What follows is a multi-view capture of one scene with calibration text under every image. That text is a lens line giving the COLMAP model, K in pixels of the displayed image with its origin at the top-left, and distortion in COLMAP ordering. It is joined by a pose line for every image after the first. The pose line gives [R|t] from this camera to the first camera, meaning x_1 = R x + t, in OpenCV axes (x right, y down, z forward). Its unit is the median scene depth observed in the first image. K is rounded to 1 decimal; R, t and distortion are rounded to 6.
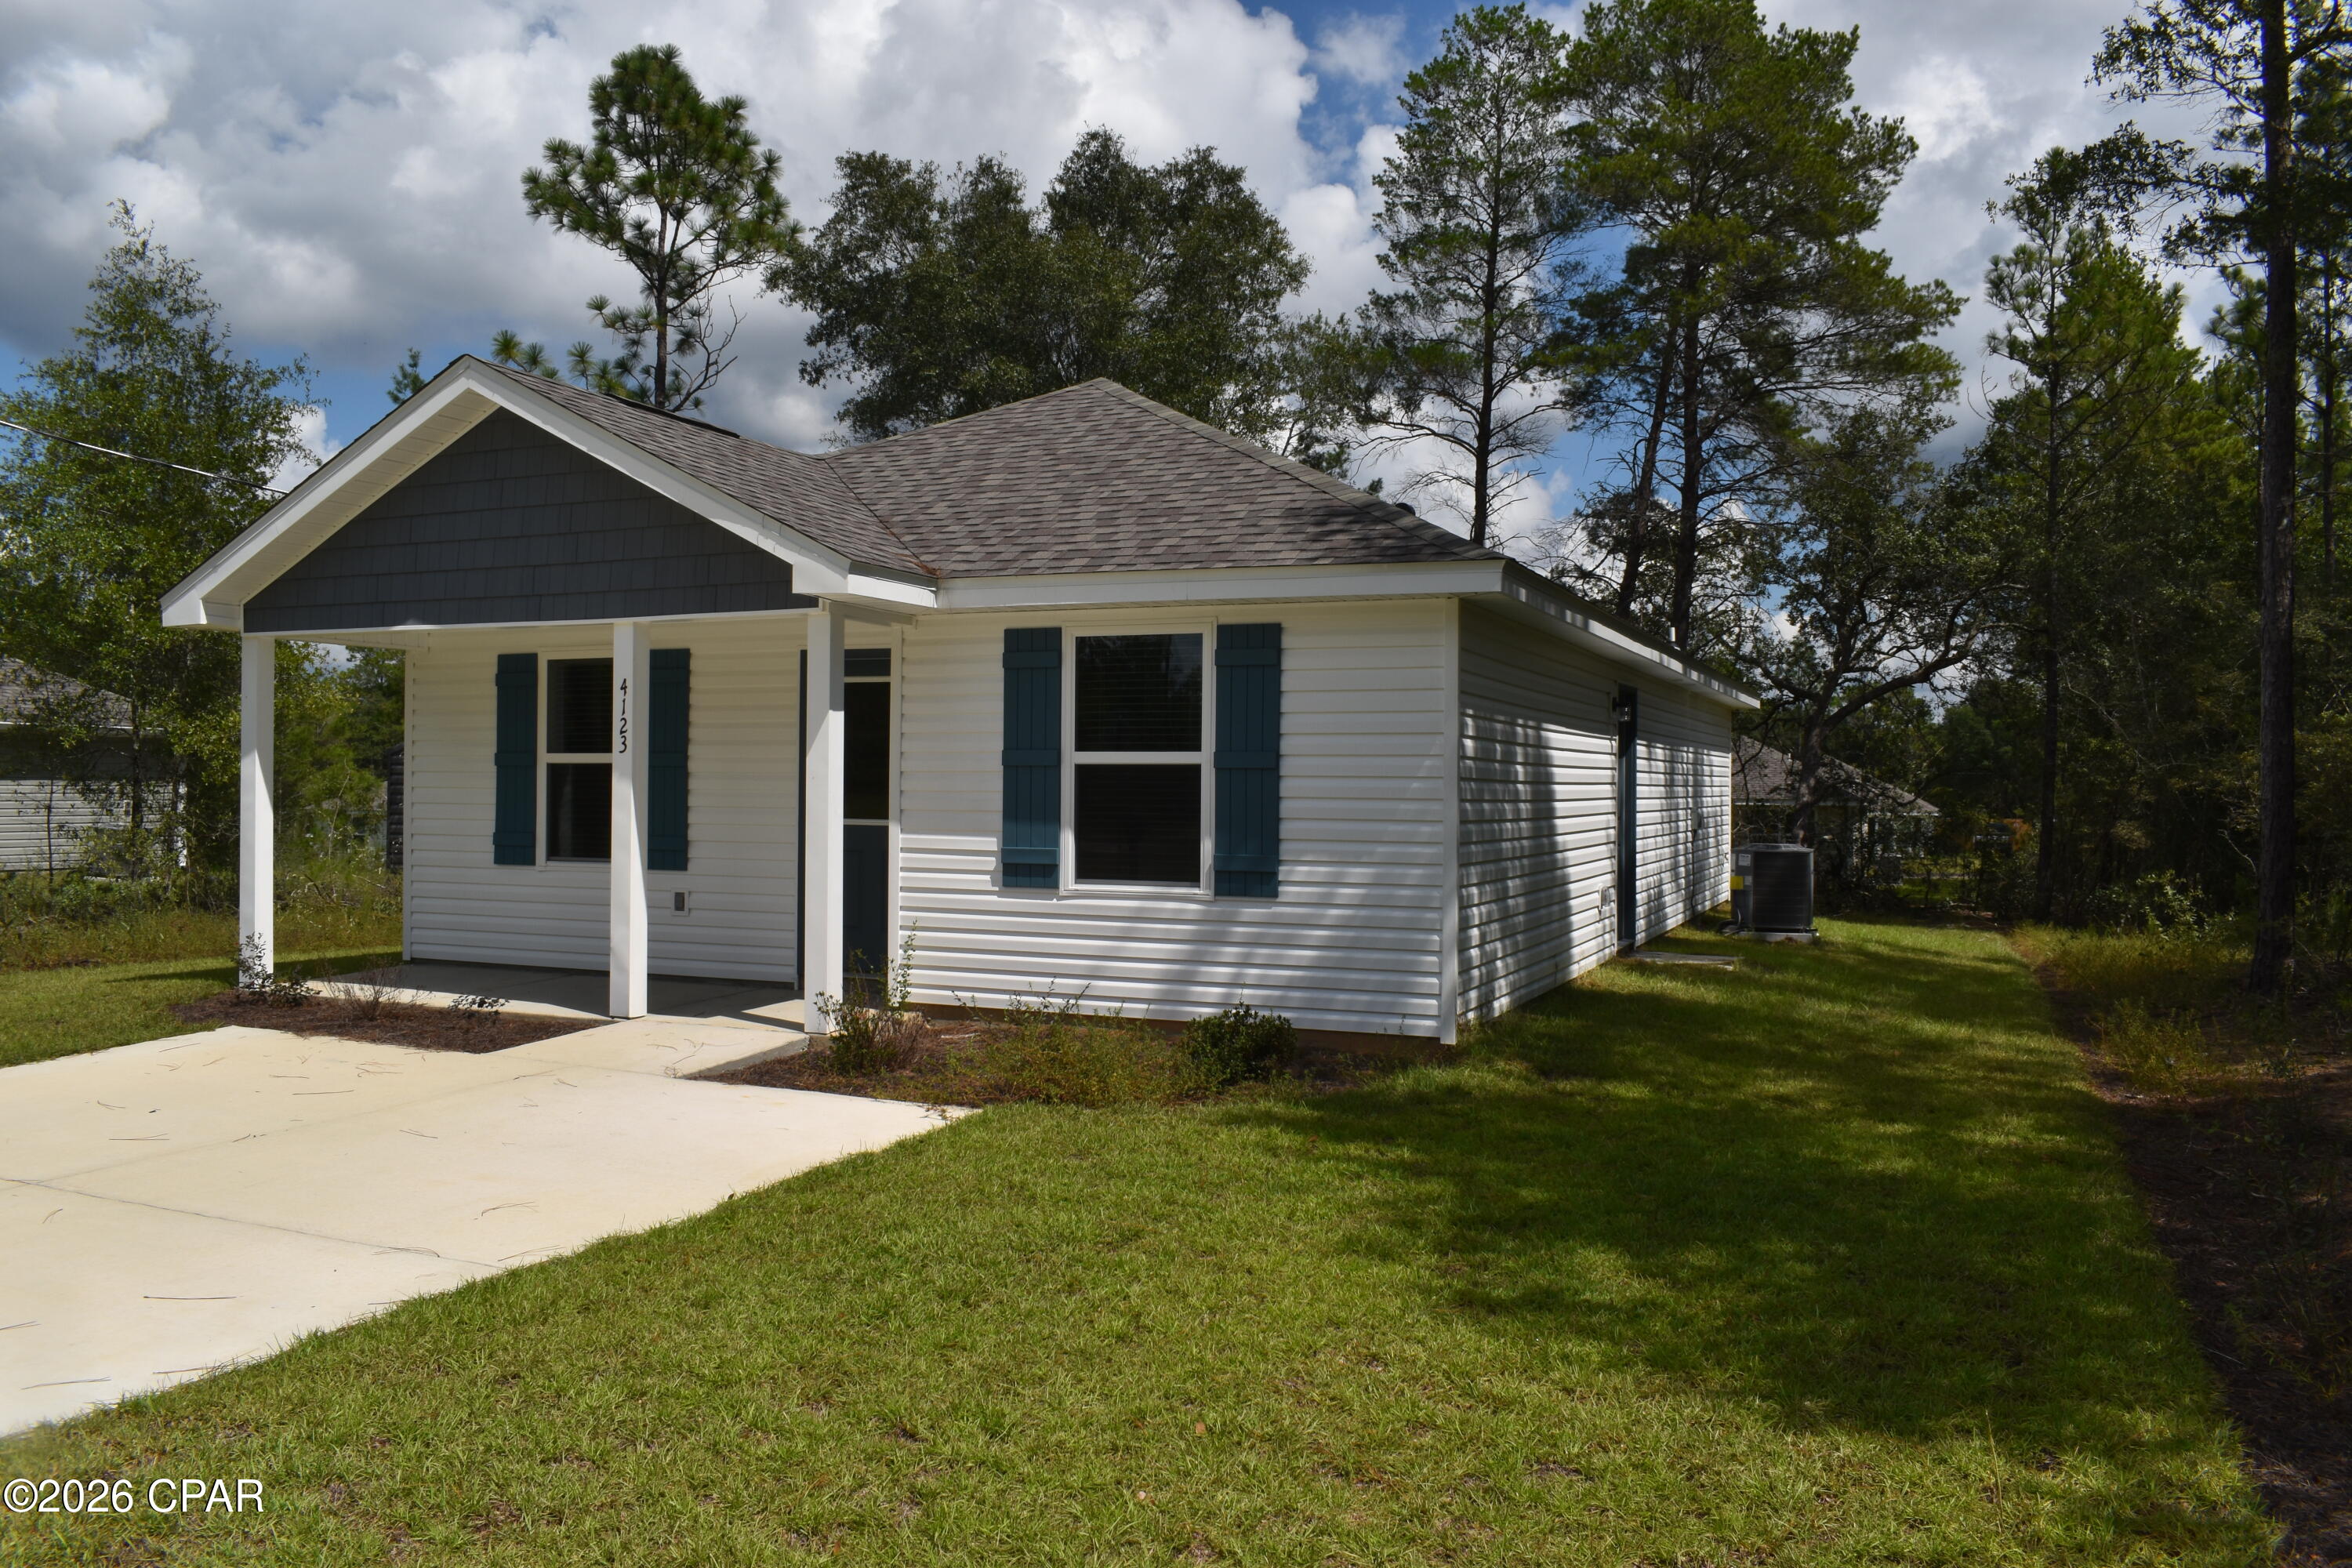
lens RADIAL K [[1846.1, 0, 1176.0], [0, 1846.1, 784.0], [0, 0, 1]] dist [-0.061194, 0.003511]
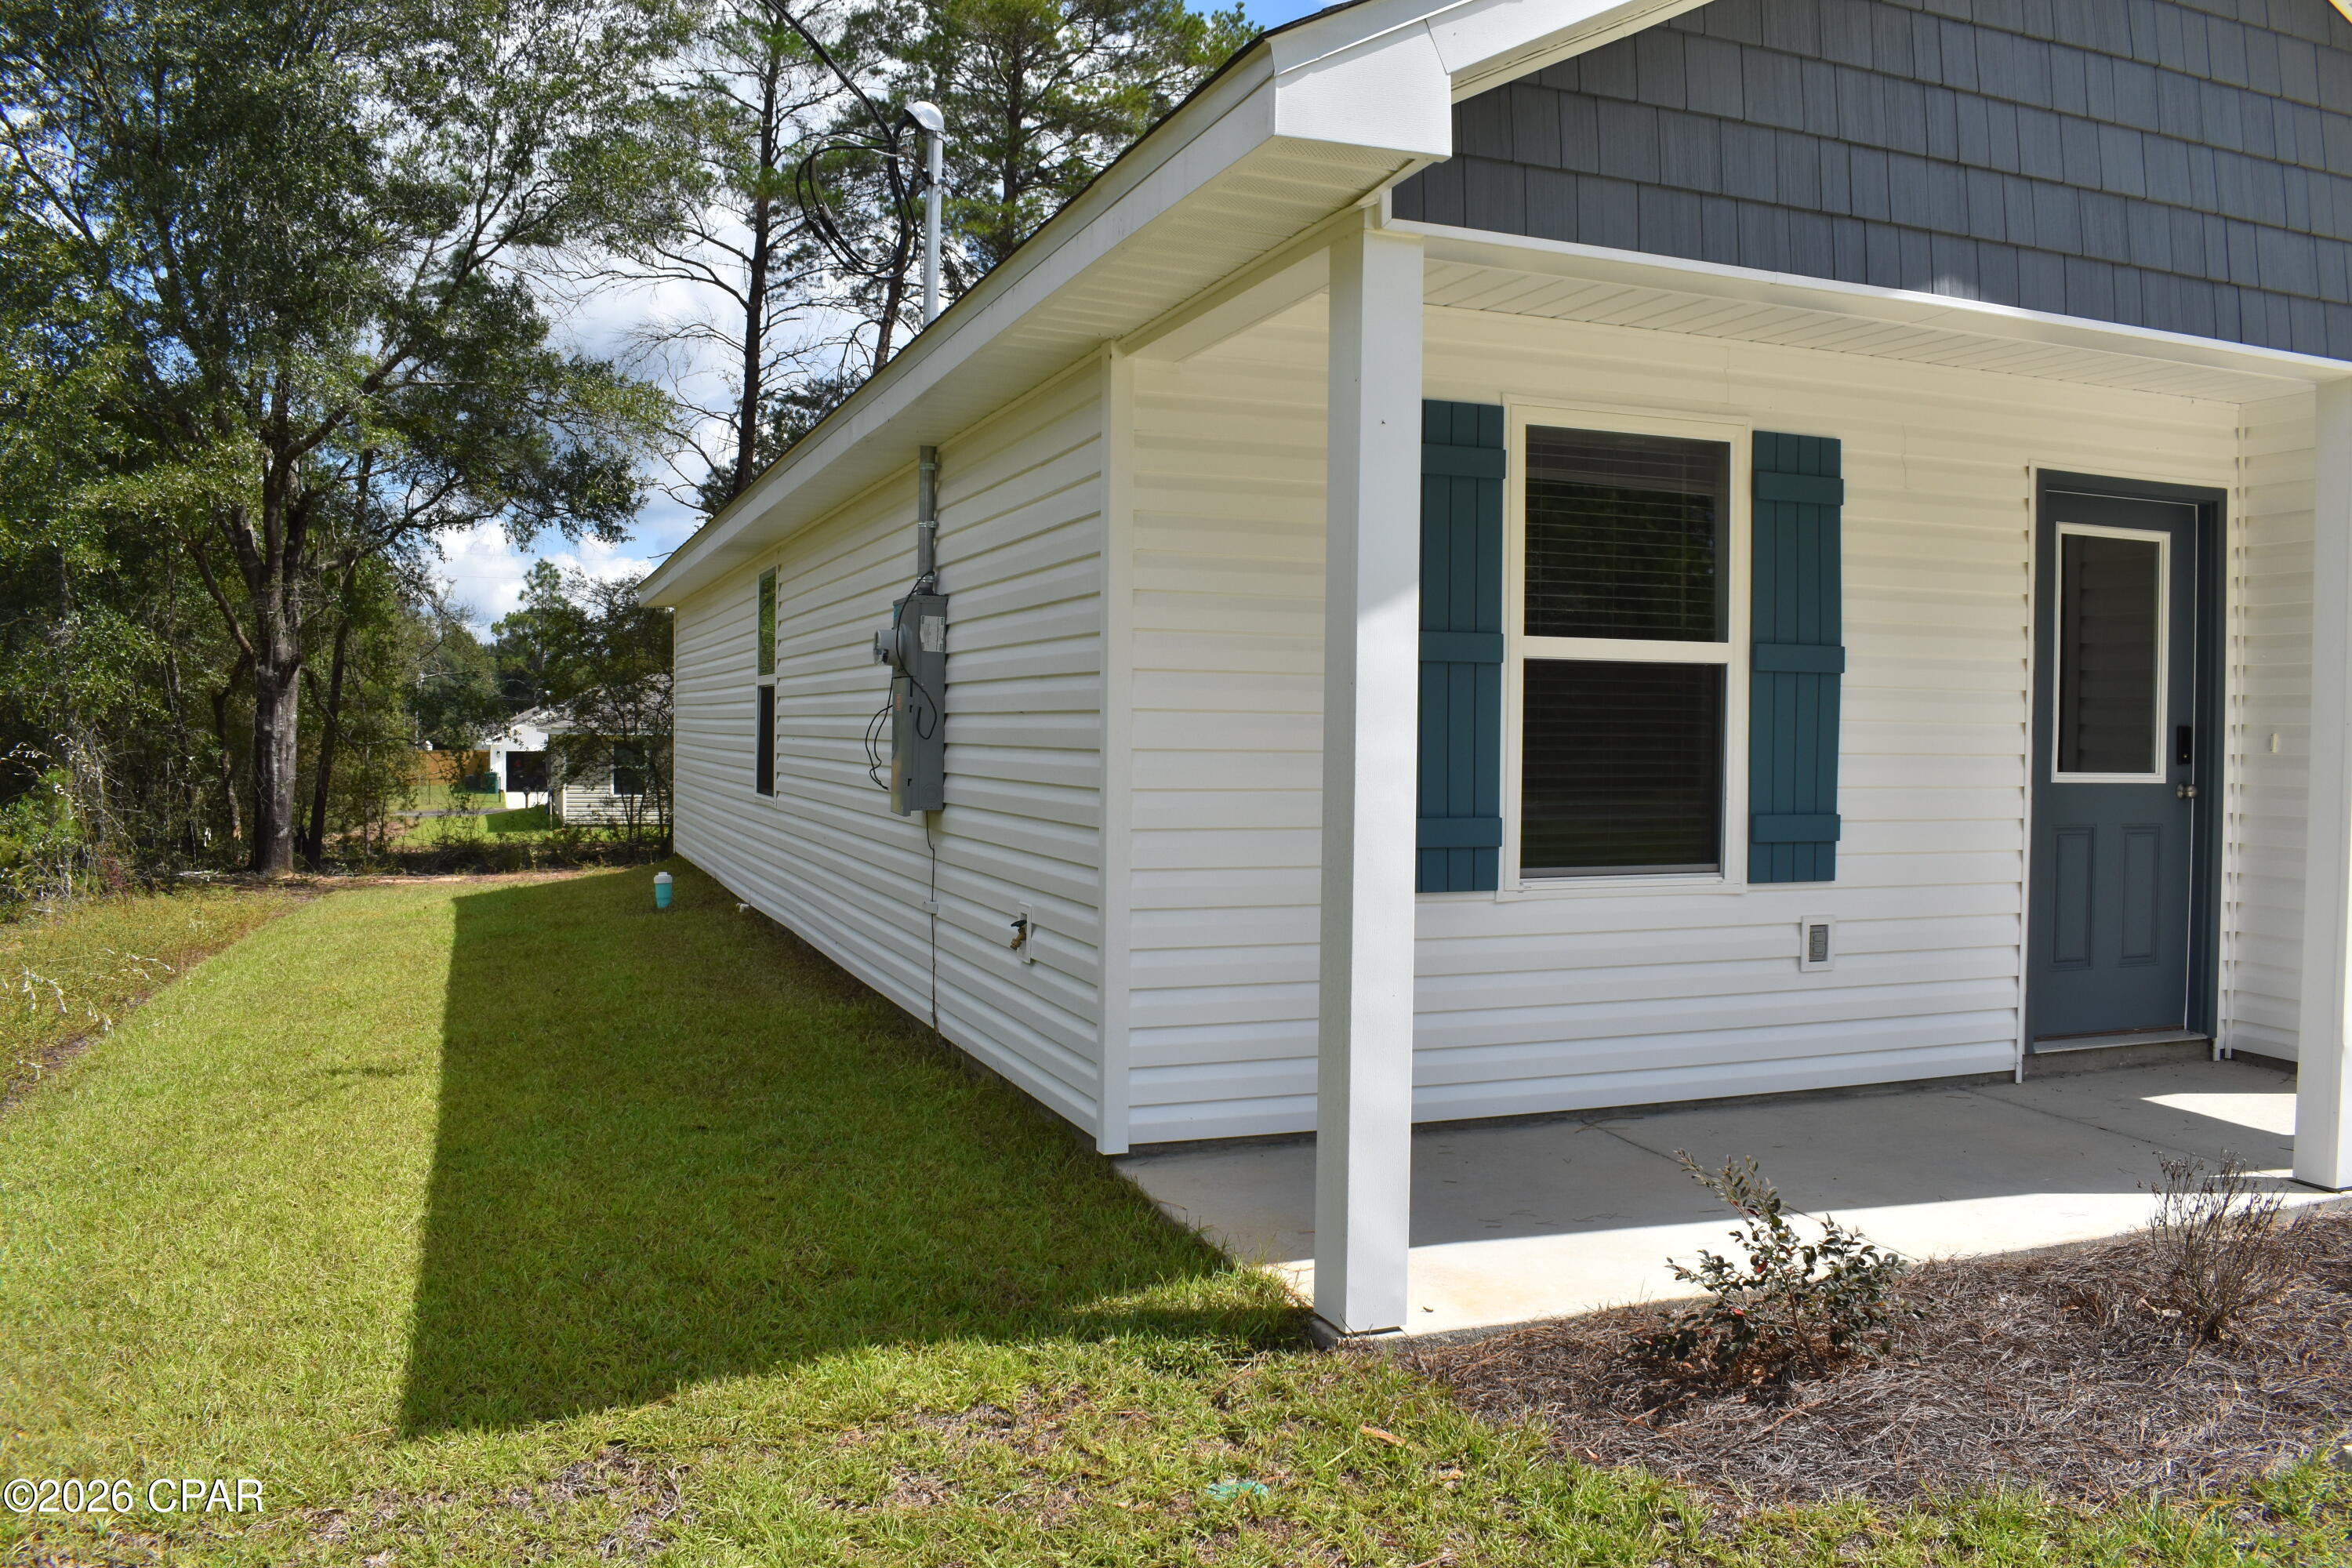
lens RADIAL K [[1832.1, 0, 1176.0], [0, 1832.1, 784.0], [0, 0, 1]] dist [-0.043856, 0.003827]
pose [[0.706965, -0.017148, 0.707041, -0.746180], [-0.002745, 0.999632, 0.026990, 0.007597], [-0.707244, -0.021022, 0.706657, 0.776634]]
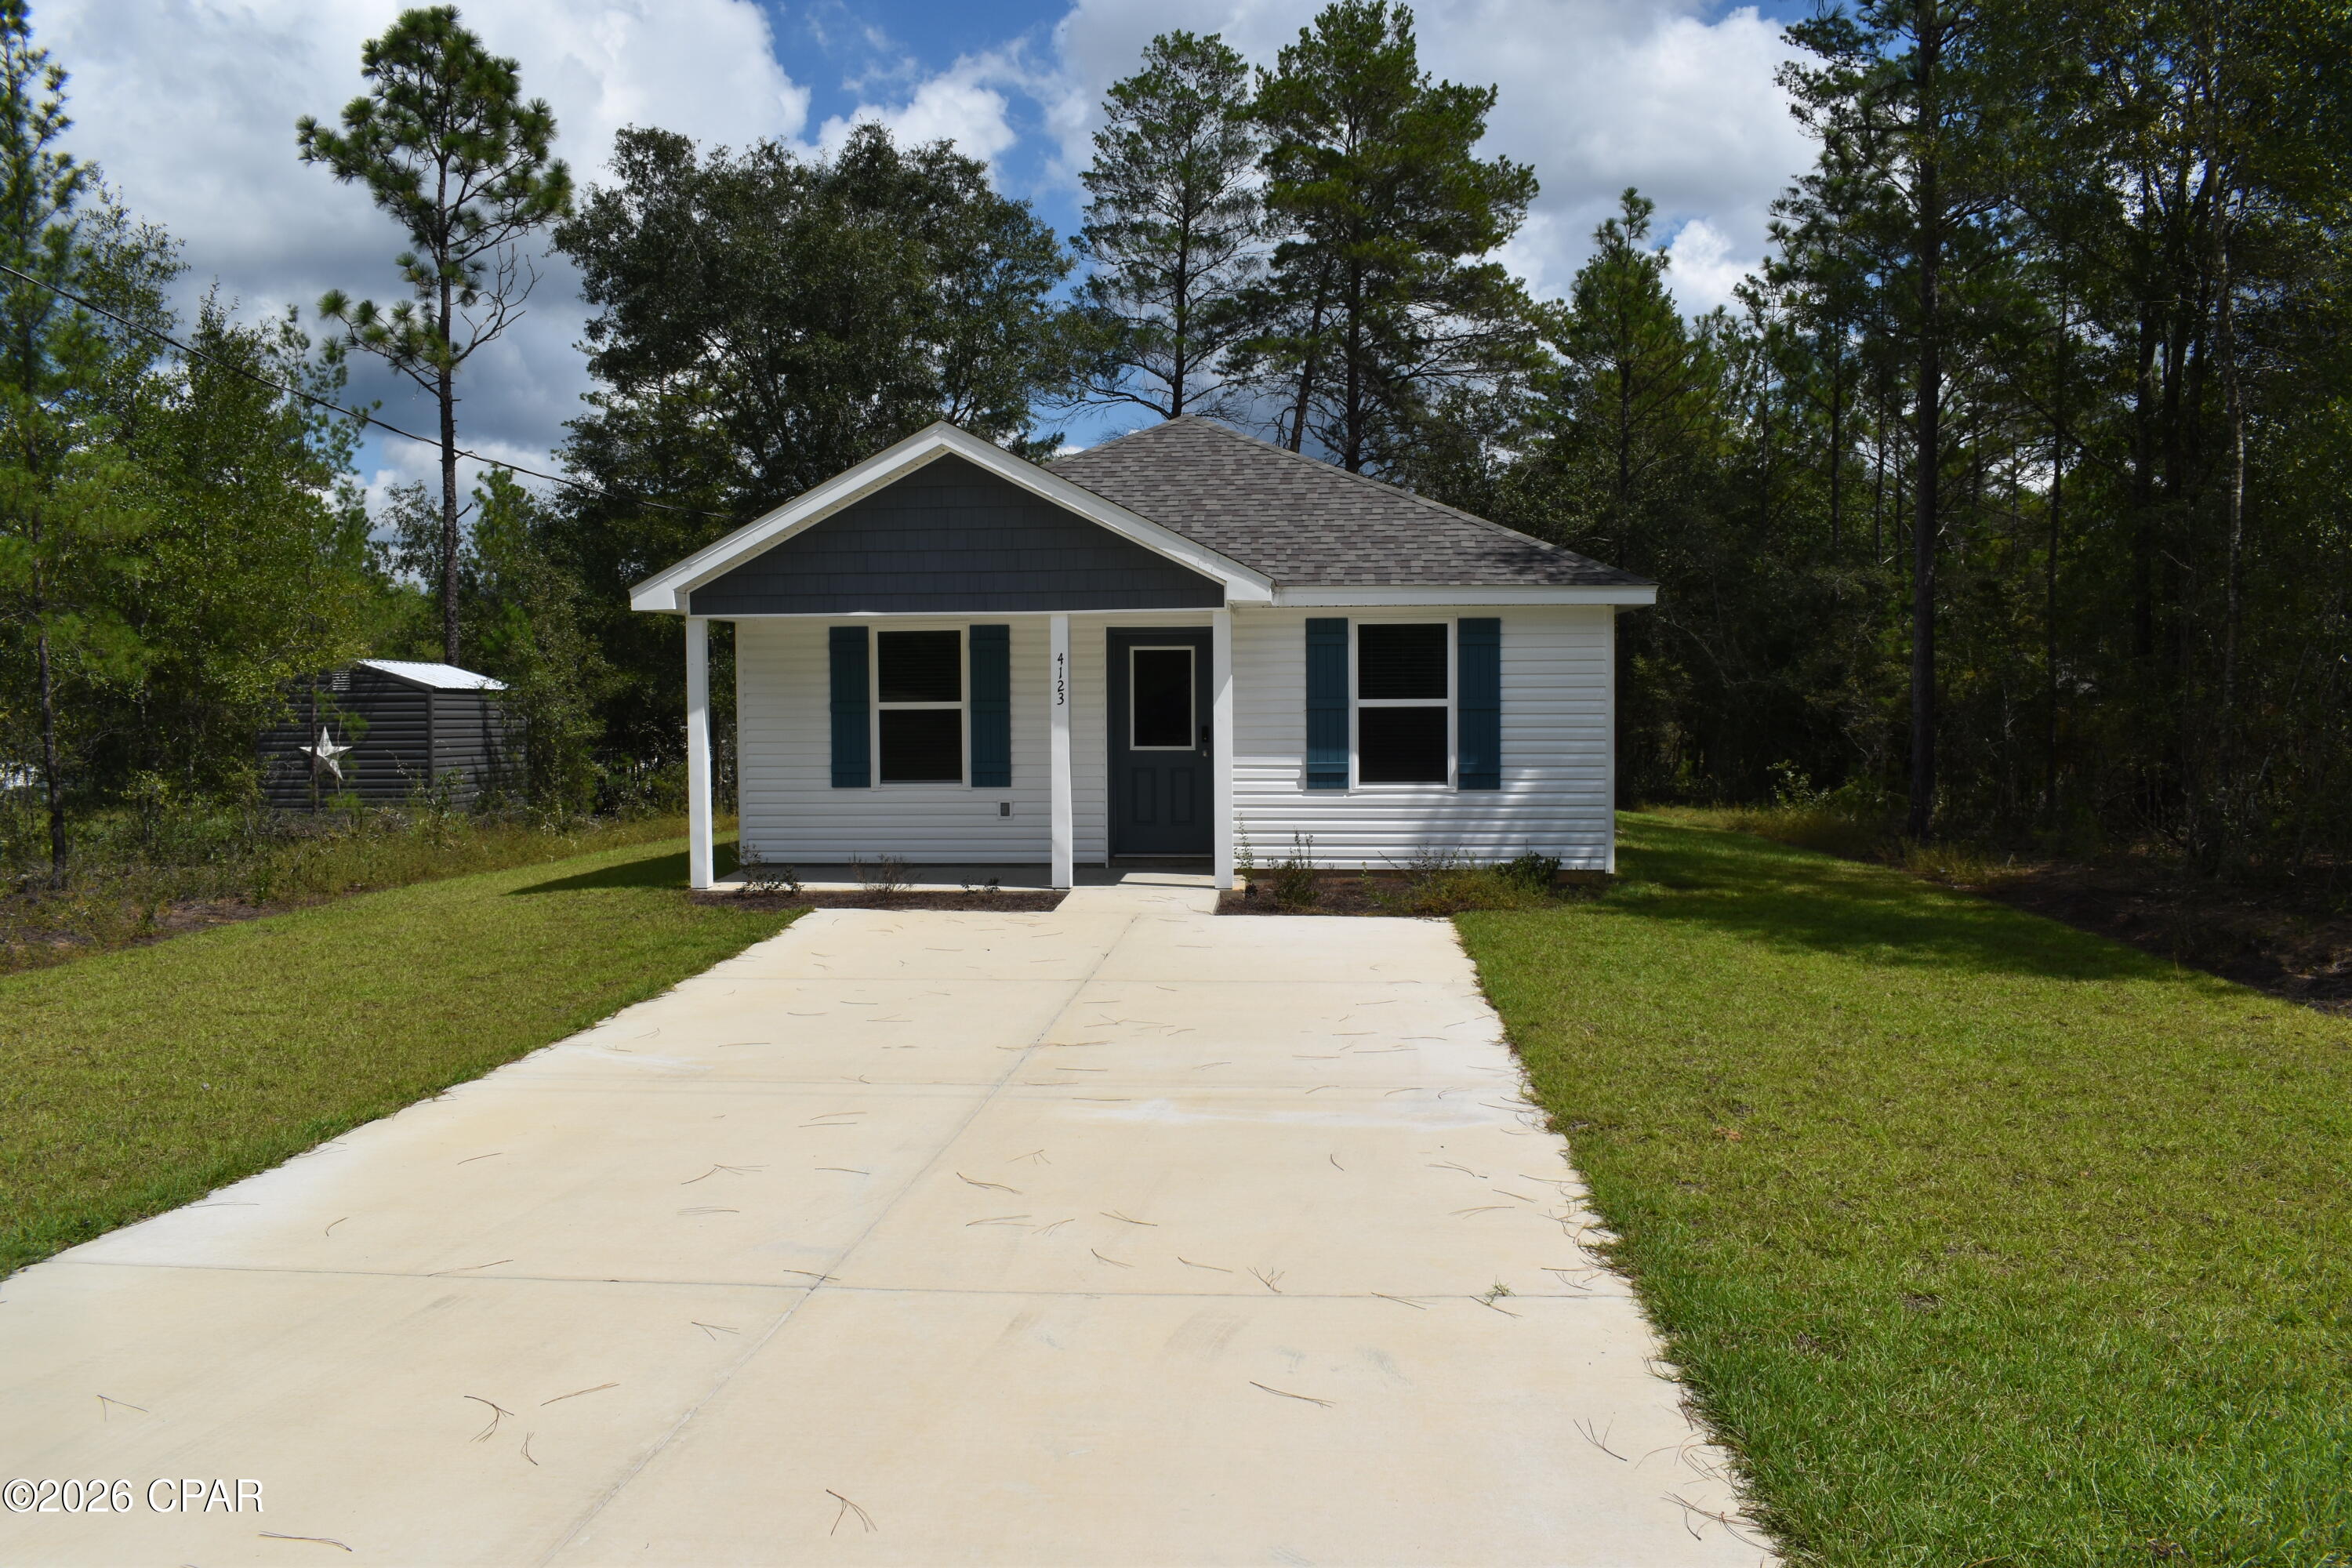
lens RADIAL K [[1832.1, 0, 1176.0], [0, 1832.1, 784.0], [0, 0, 1]] dist [-0.043856, 0.003827]
pose [[0.952925, -0.030066, 0.301712, -0.562210], [0.015193, 0.998556, 0.051524, -0.023734], [-0.302826, -0.044515, 0.952006, -0.344672]]
